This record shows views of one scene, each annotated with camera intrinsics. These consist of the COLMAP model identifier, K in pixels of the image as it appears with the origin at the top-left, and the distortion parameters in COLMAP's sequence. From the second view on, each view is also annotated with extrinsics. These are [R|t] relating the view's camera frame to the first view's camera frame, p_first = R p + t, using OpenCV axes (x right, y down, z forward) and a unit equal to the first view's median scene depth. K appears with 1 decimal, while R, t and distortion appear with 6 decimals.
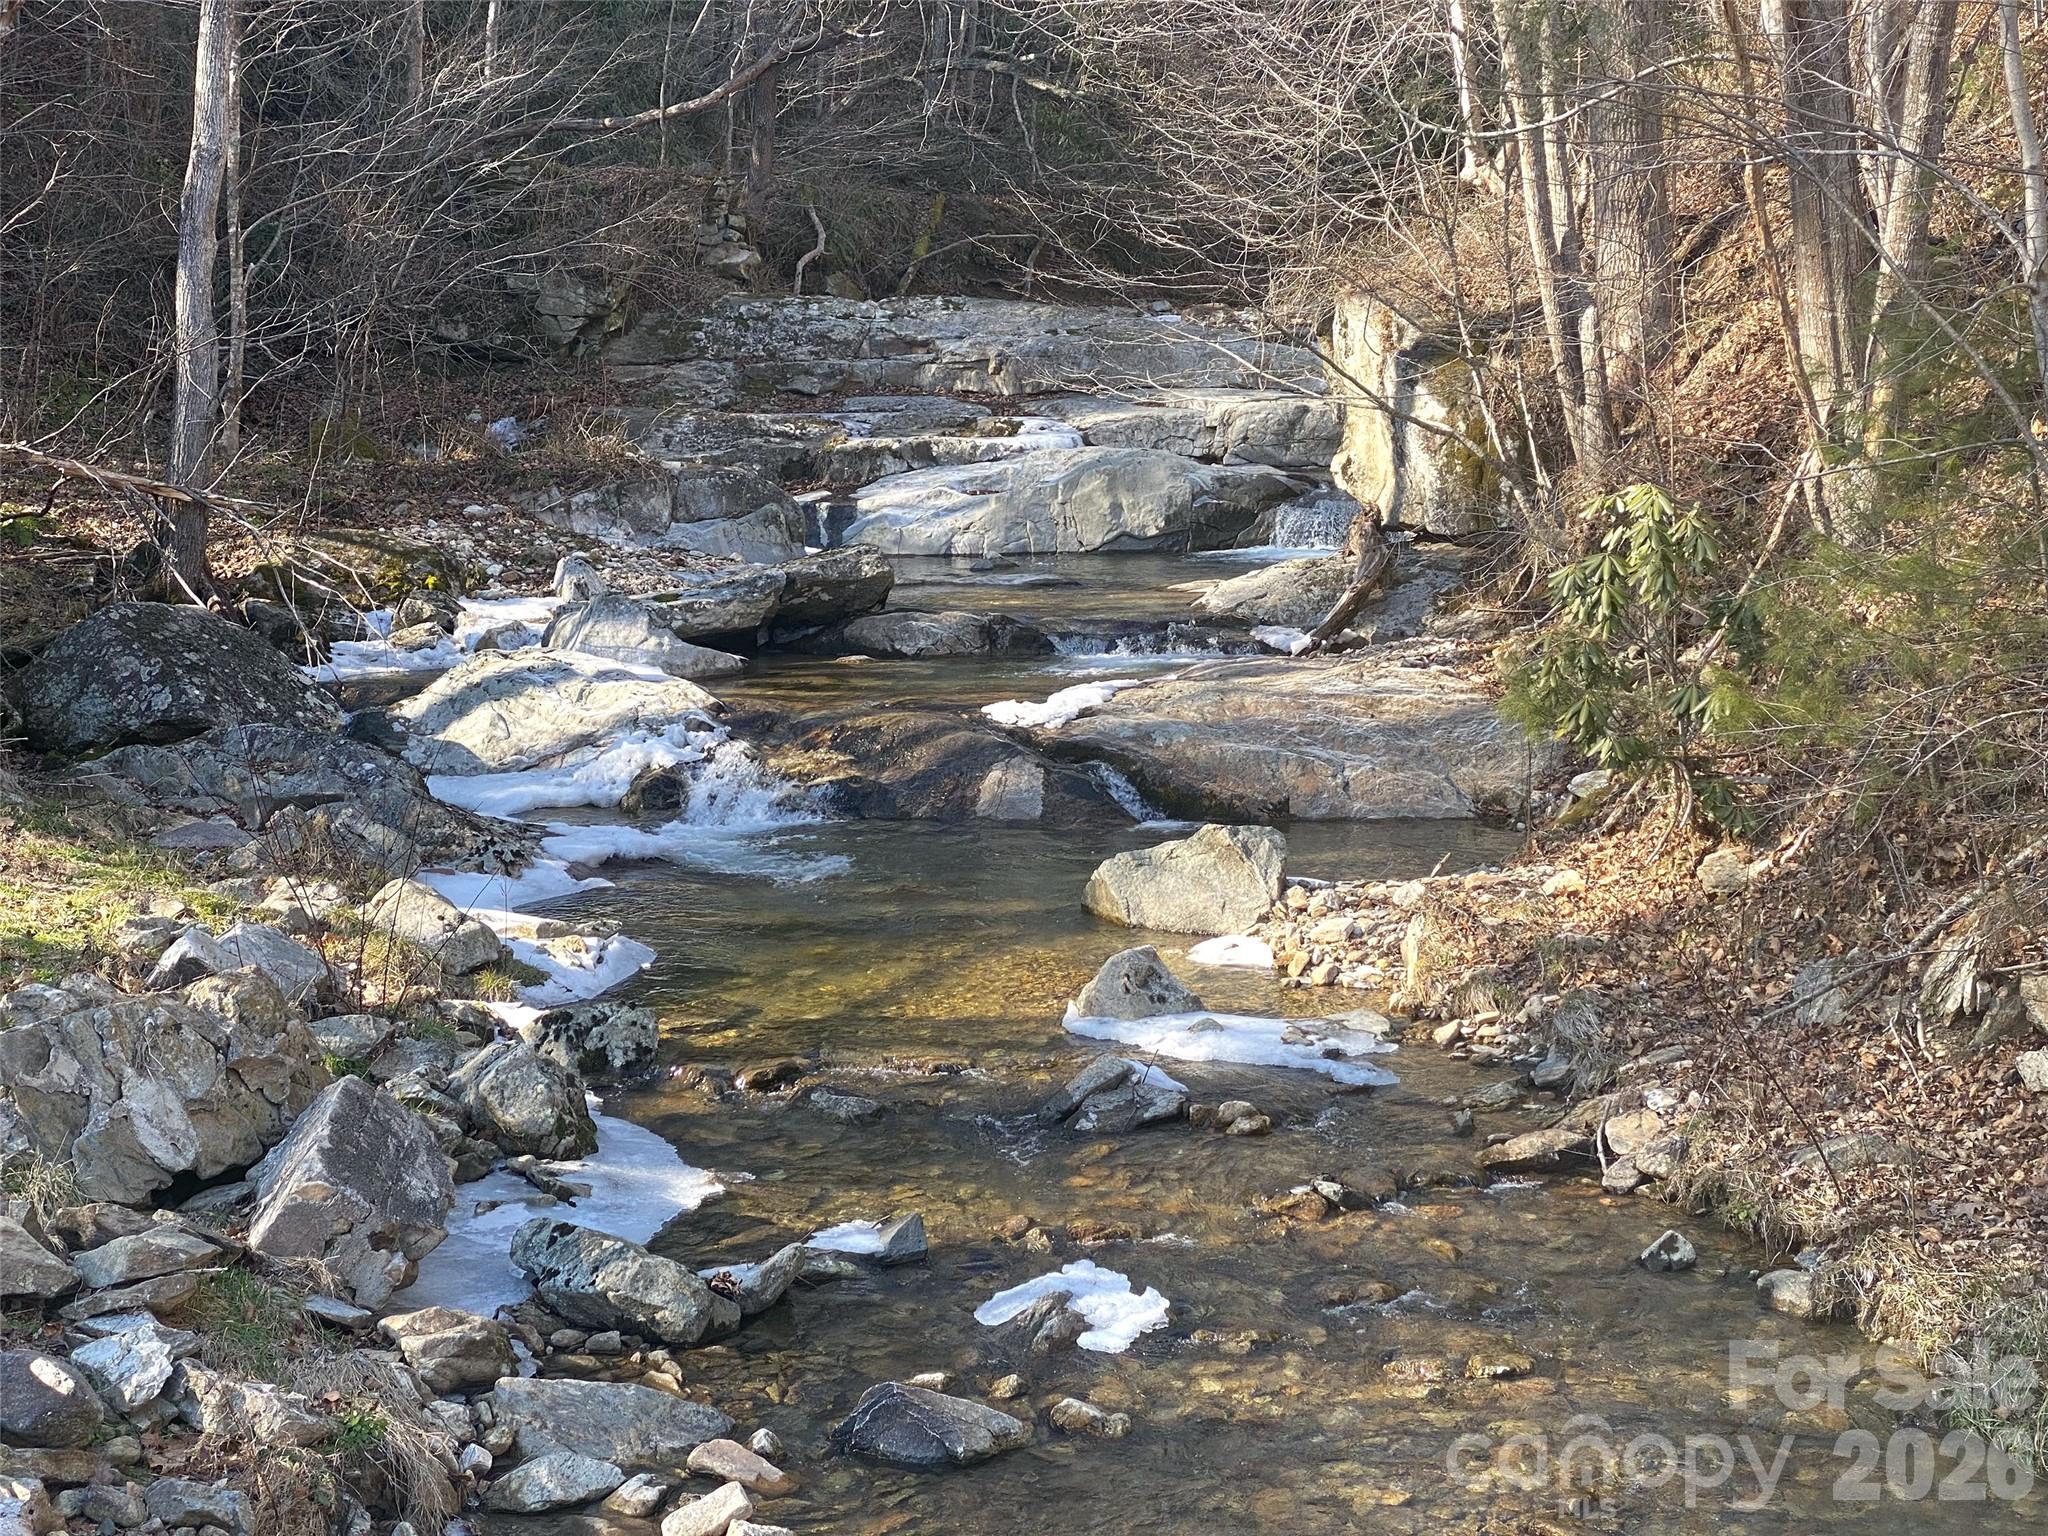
lens RADIAL K [[3137.7, 0, 1029.1], [0, 3137.7, 766.7], [0, 0, 1]] dist [0.115675, 0.000000]
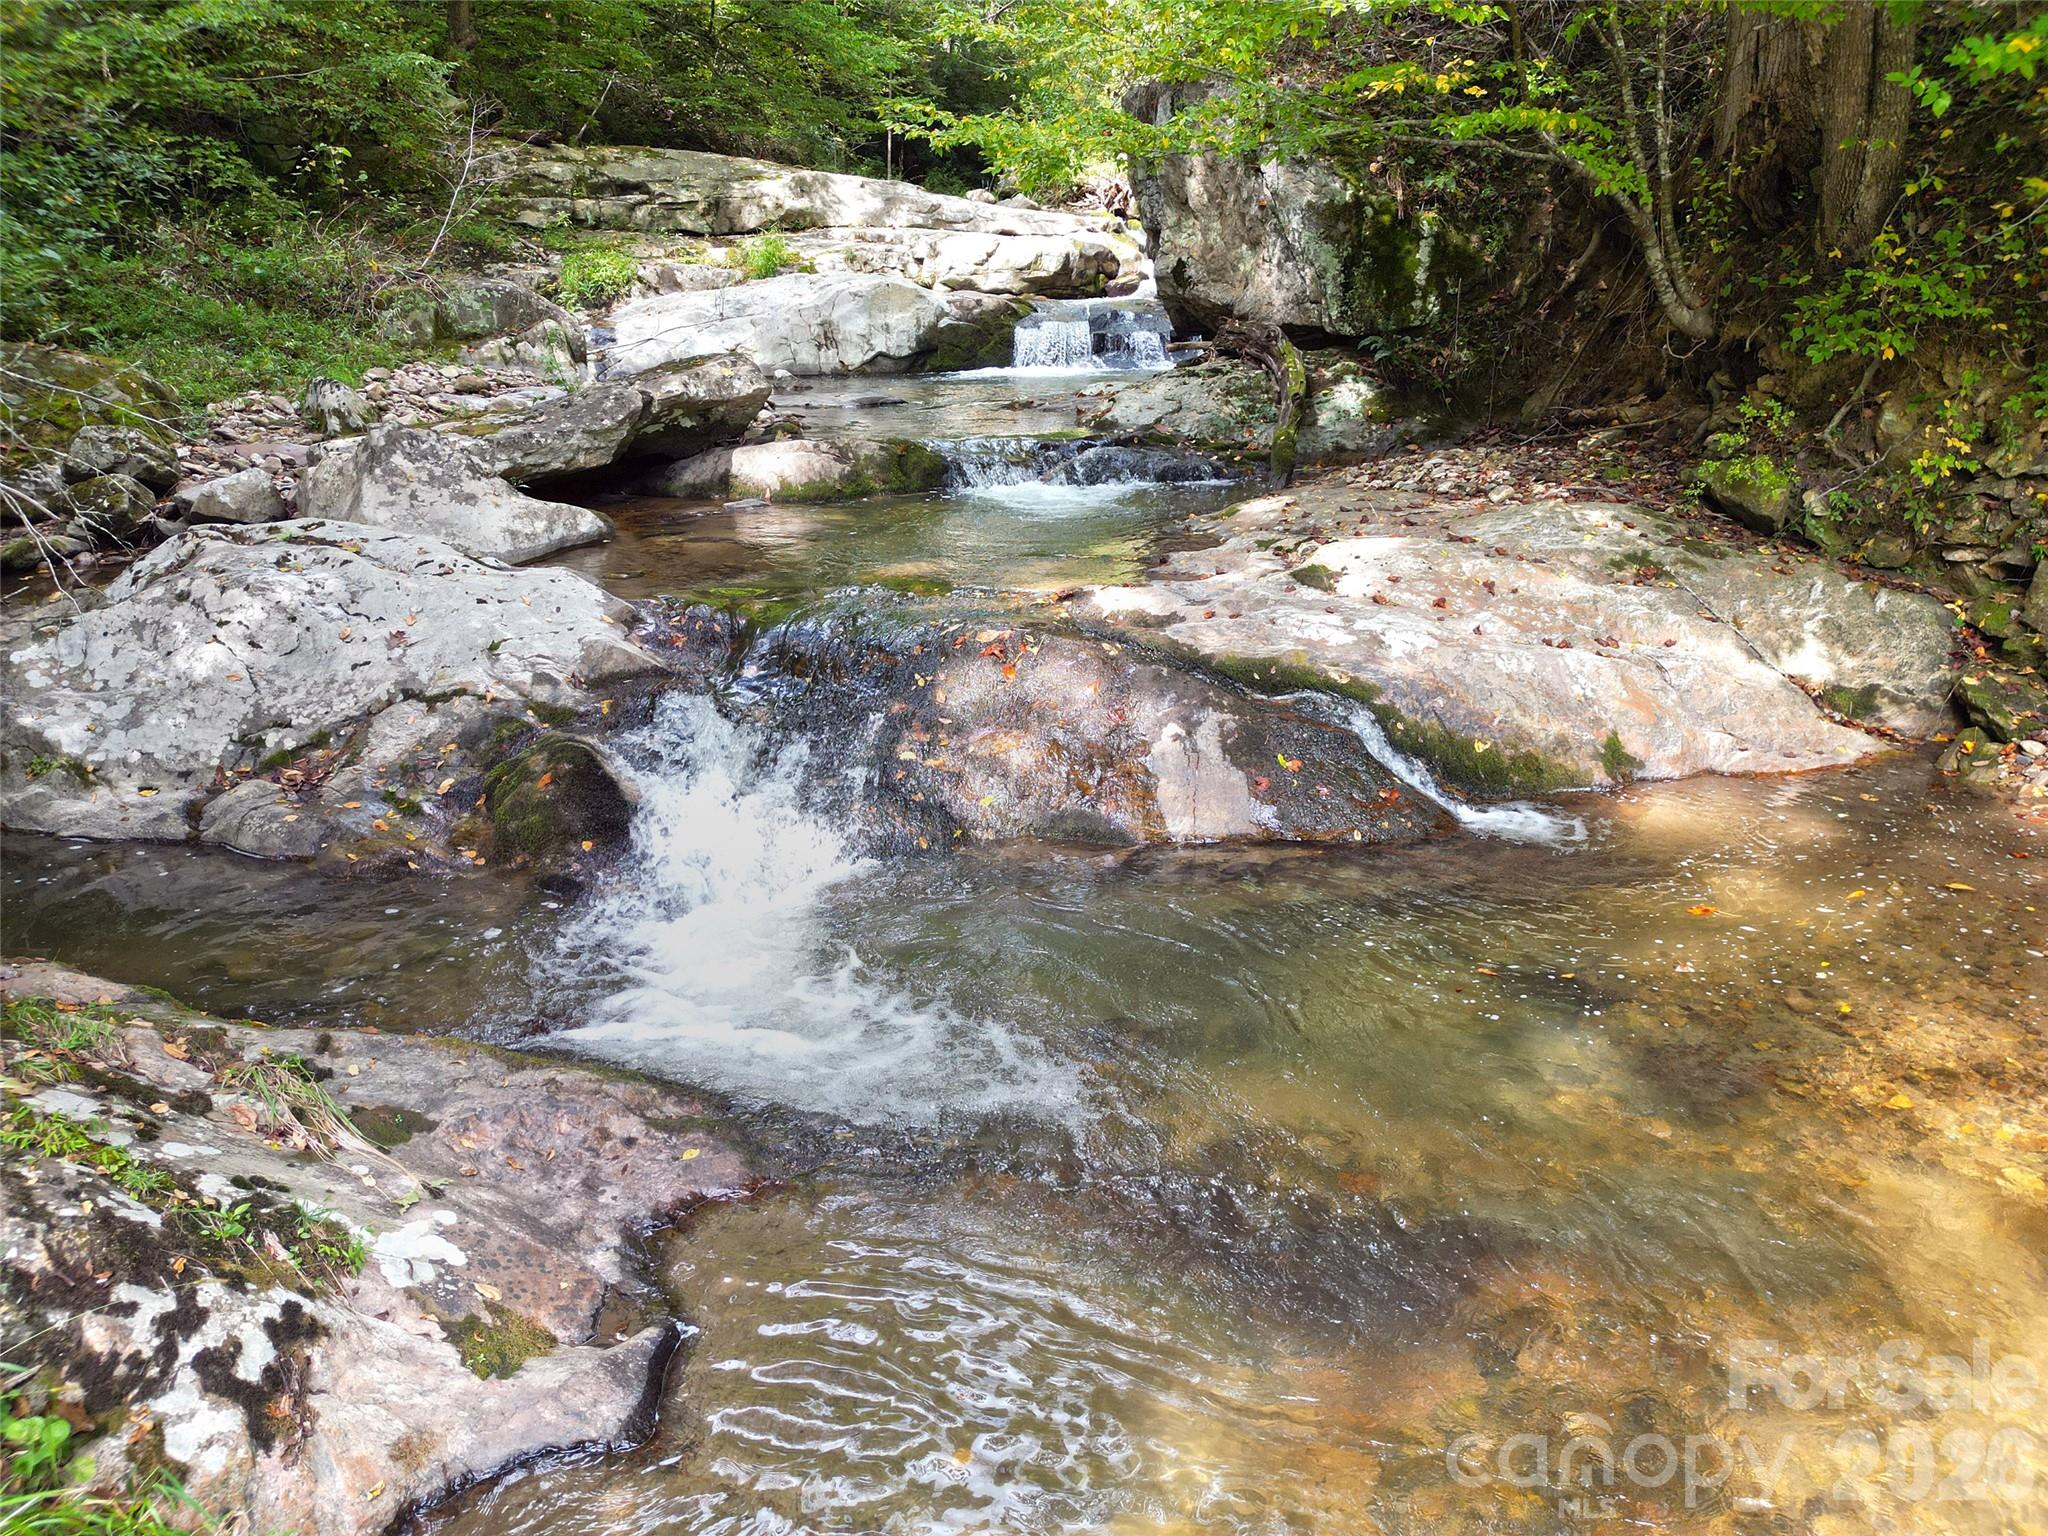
lens RADIAL K [[1471.4, 0, 1031.3], [0, 1471.4, 777.7], [0, 0, 1]] dist [0.066571, -0.014838]
pose [[0.958039, -0.094227, 0.270707, -0.078301], [0.041348, 0.979976, 0.194773, -0.030556], [-0.283640, -0.175407, 0.942752, 0.520106]]
